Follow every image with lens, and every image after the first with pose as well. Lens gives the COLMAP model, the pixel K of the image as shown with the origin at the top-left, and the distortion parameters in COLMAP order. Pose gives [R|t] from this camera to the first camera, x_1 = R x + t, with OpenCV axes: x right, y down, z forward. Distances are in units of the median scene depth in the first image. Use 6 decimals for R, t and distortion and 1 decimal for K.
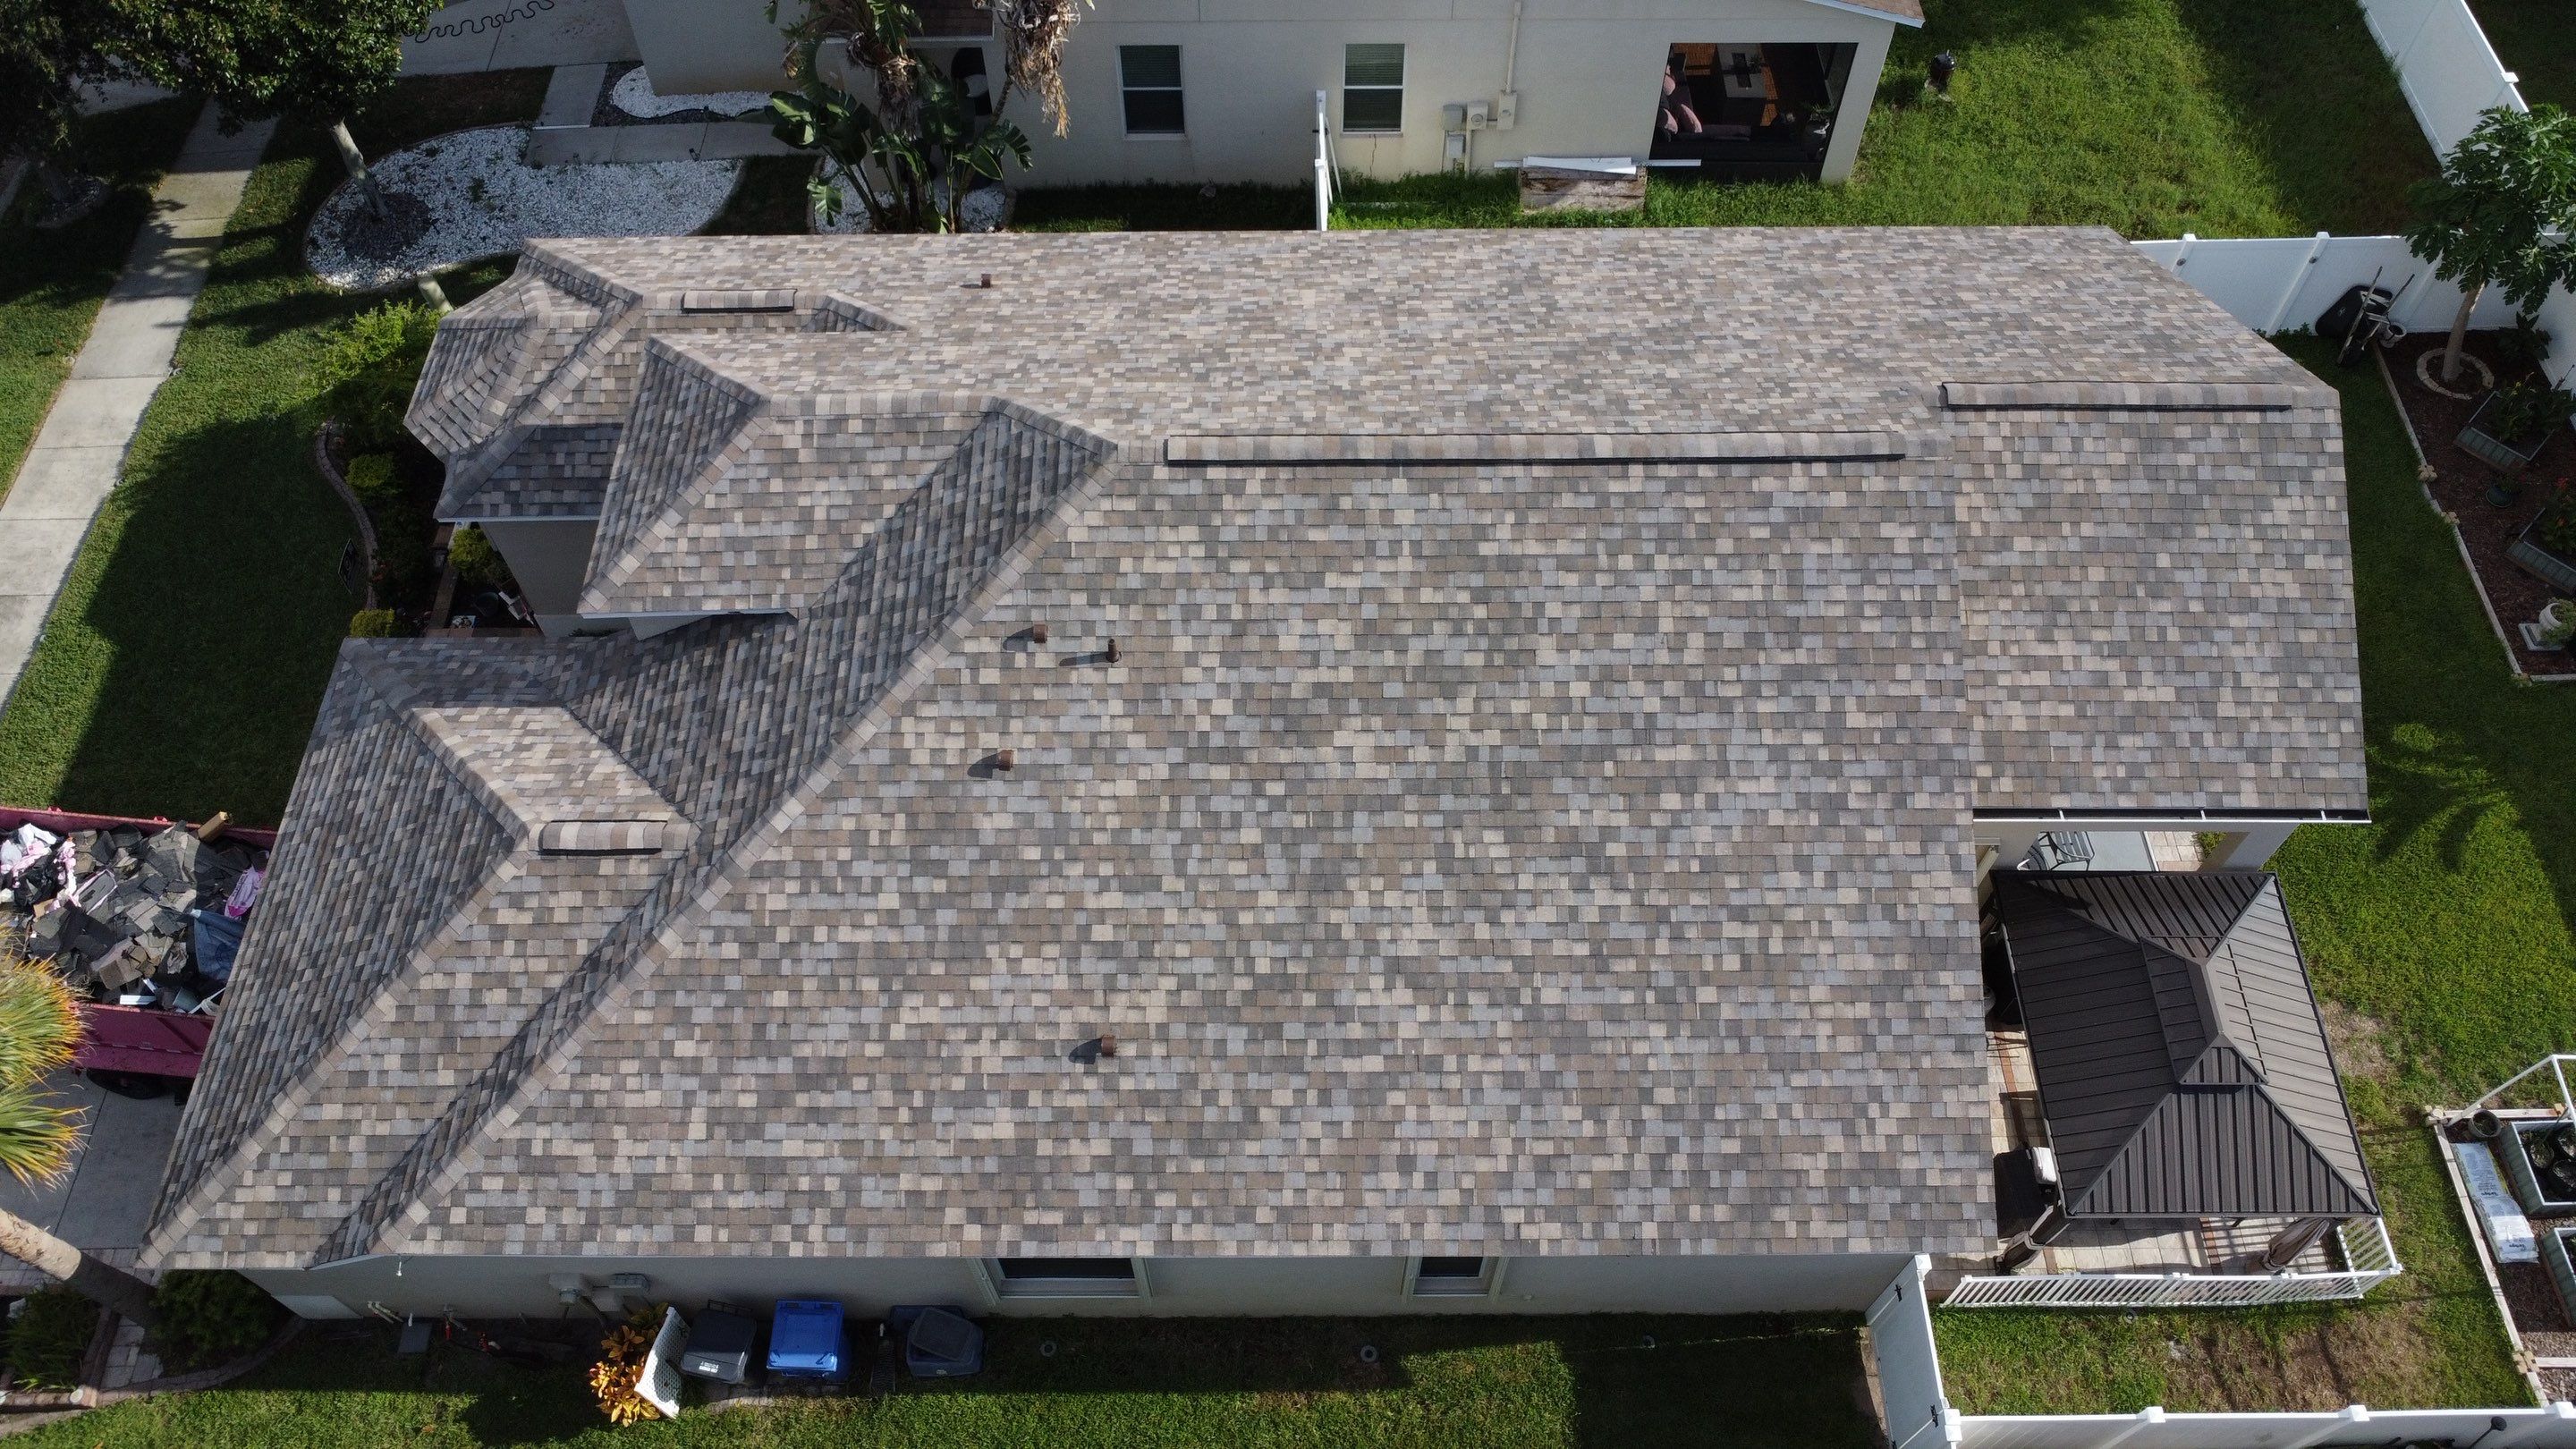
lens RADIAL K [[1867.2, 0, 1279.3], [0, 1867.2, 721.9], [0, 0, 1]] dist [-0.023977, -0.017514]
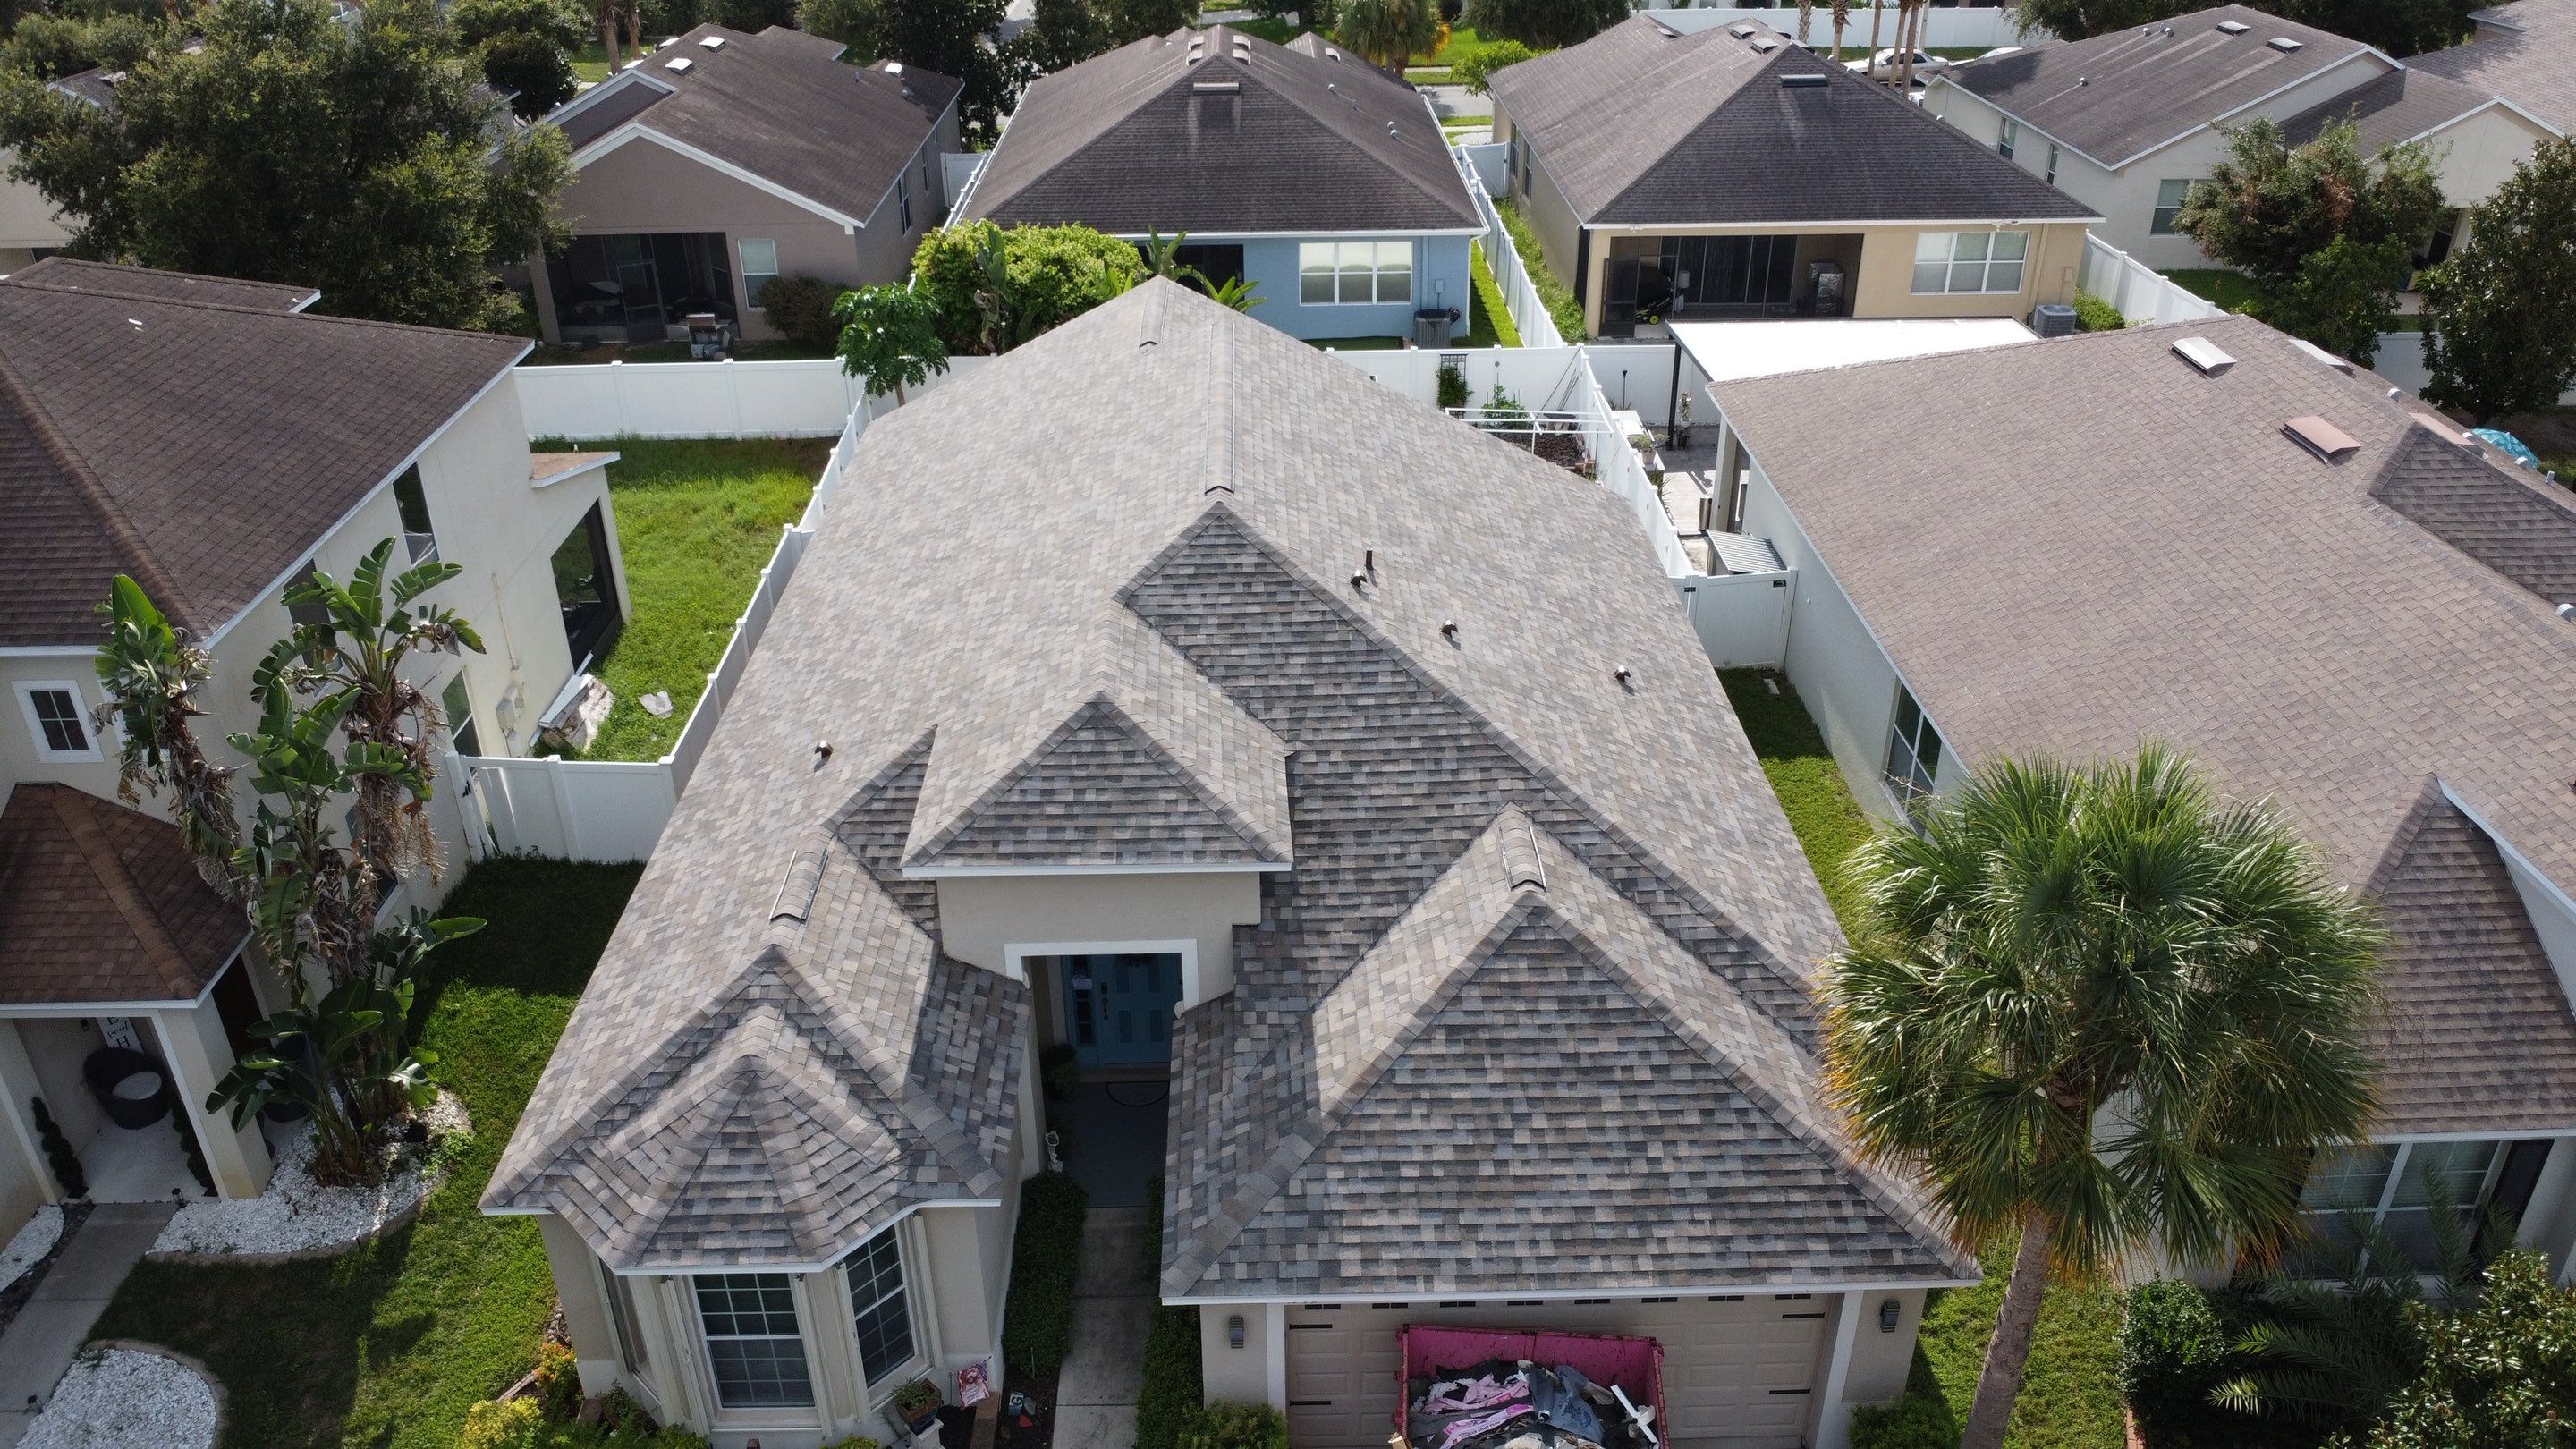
lens RADIAL K [[1867.2, 0, 1283.3], [0, 1867.2, 717.5], [0, 0, 1]] dist [-0.023977, -0.017514]
pose [[-0.020569, -0.471923, 0.881400, -1.279536], [0.836464, 0.474768, 0.273722, -0.390070], [-0.547636, 0.742890, 0.384981, 0.597262]]
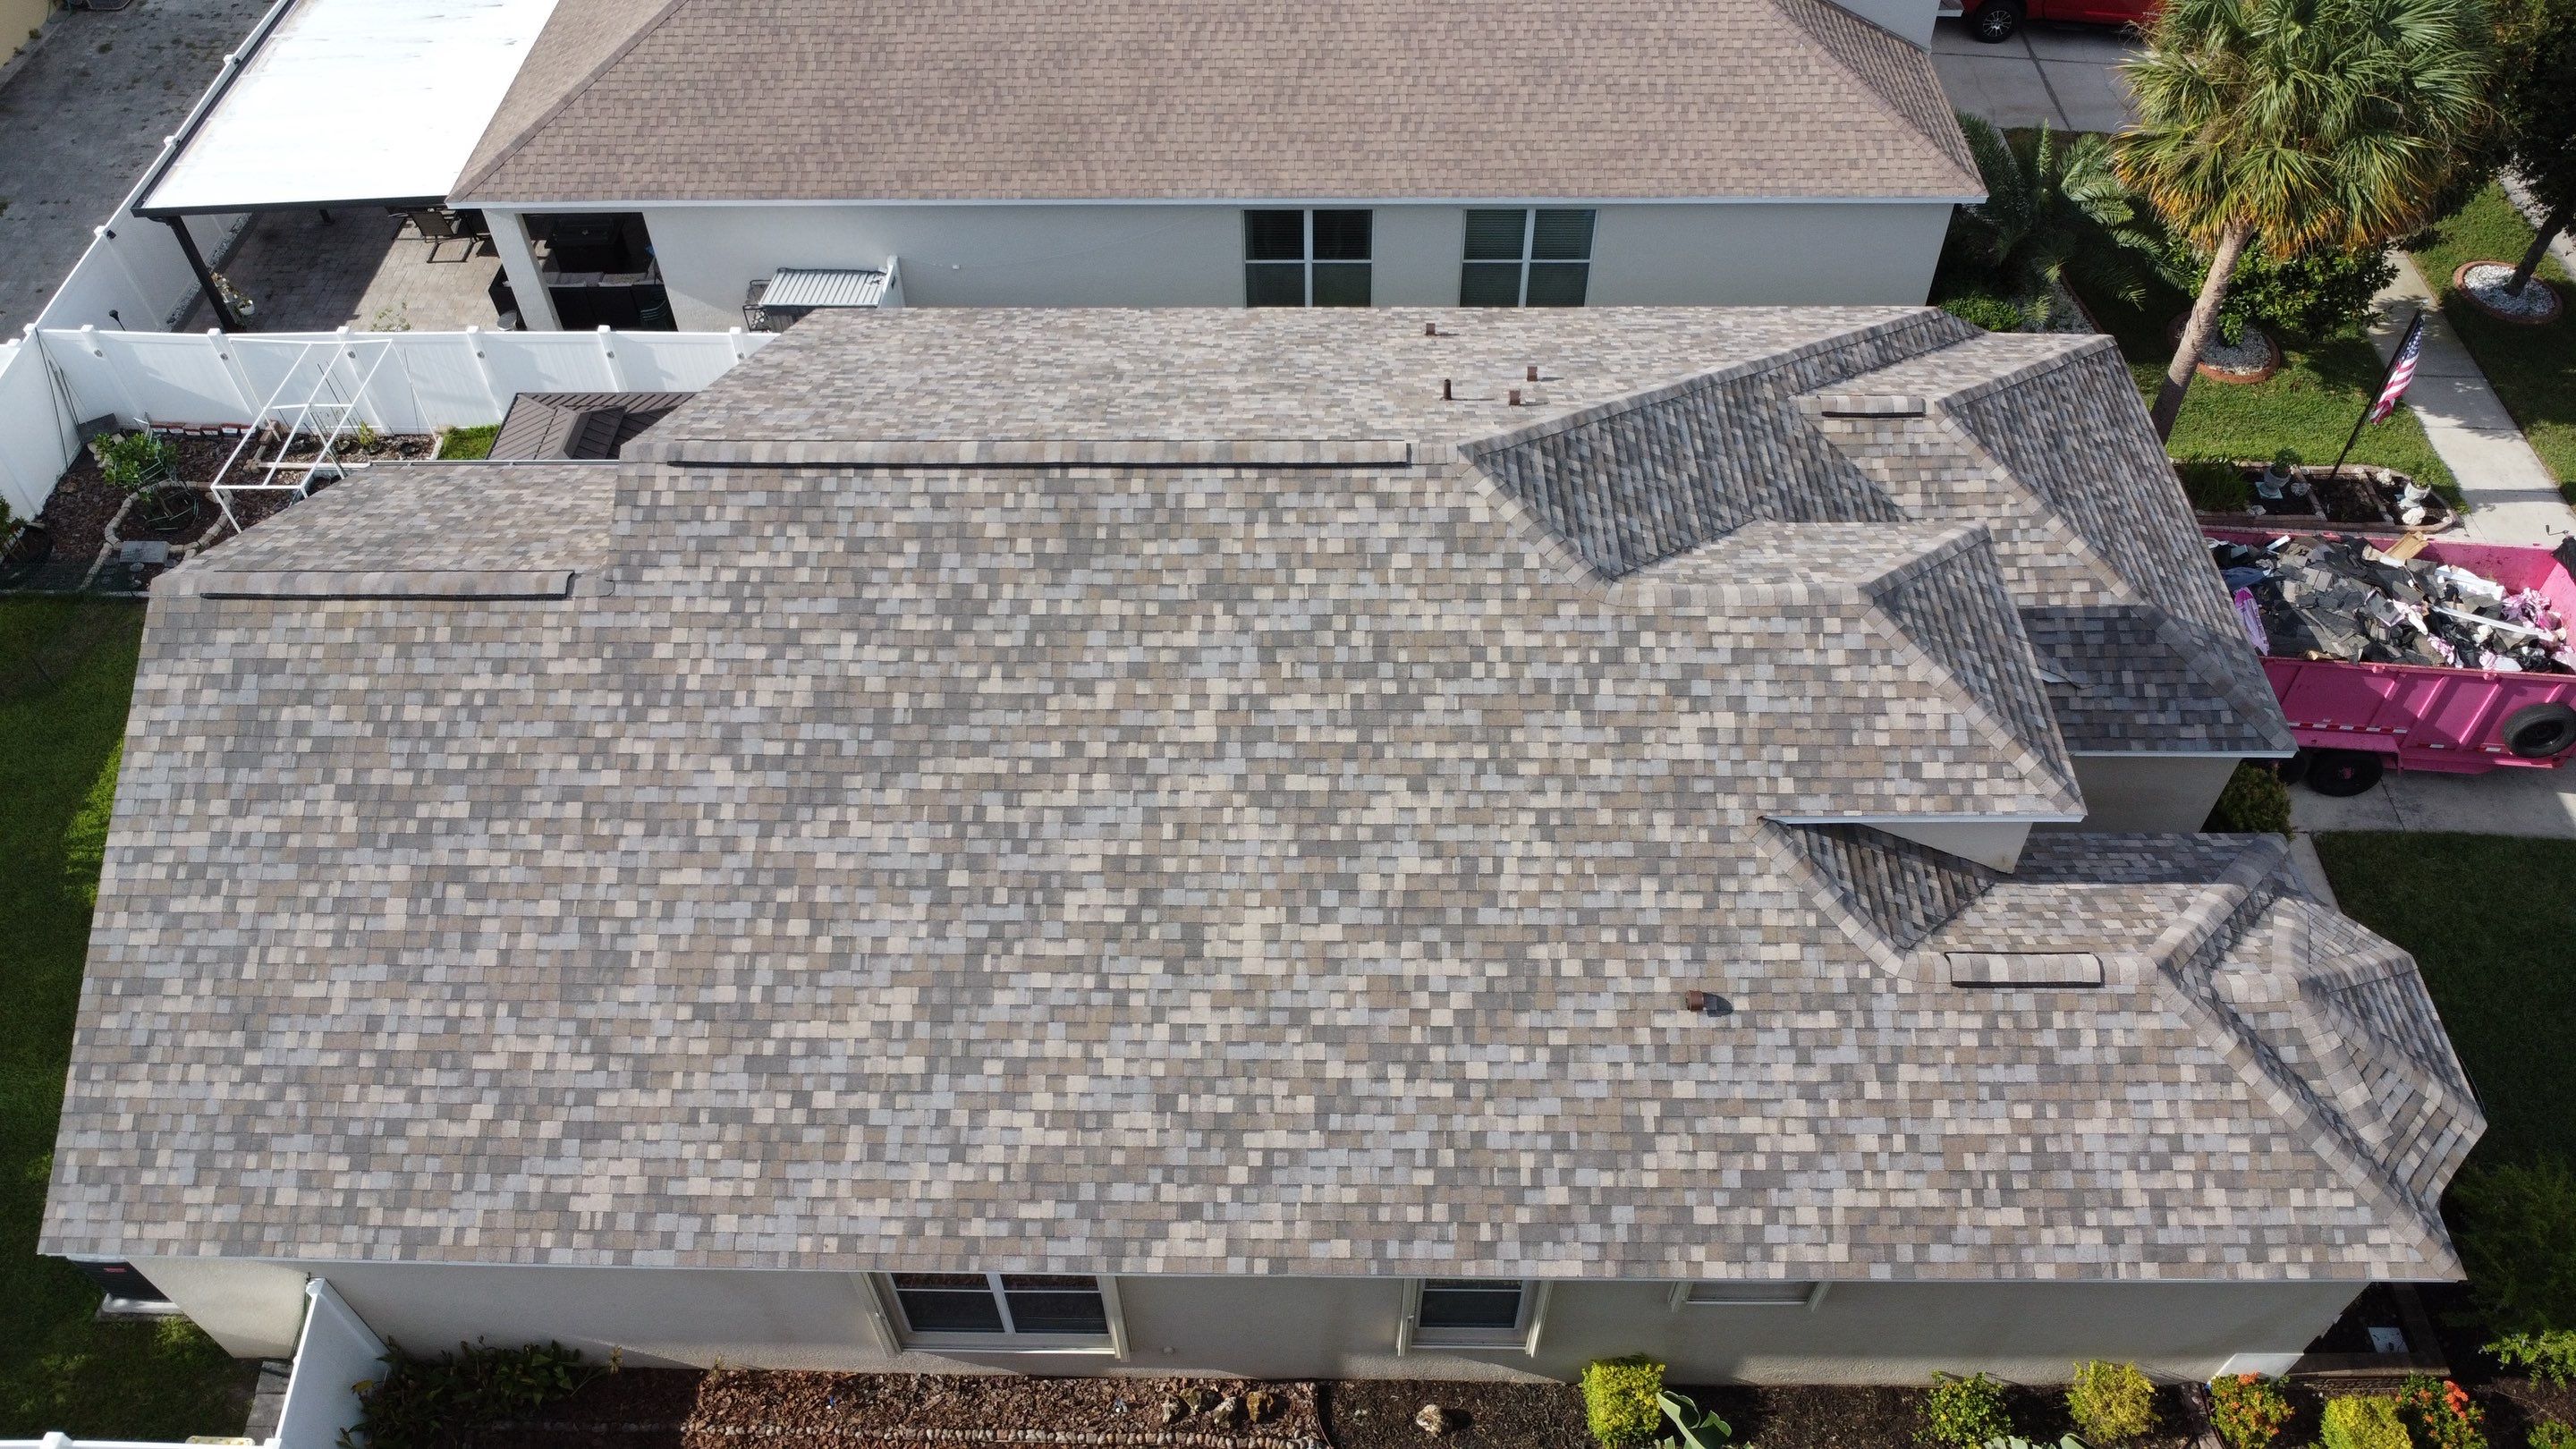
lens RADIAL K [[1867.2, 0, 1282.4], [0, 1867.2, 723.9], [0, 0, 1]] dist [-0.023977, -0.017514]
pose [[-0.999587, 0.001296, 0.028706, -0.022276], [0.027419, -0.255897, 0.966315, -1.145172], [0.008598, 0.966703, 0.255756, 0.889862]]
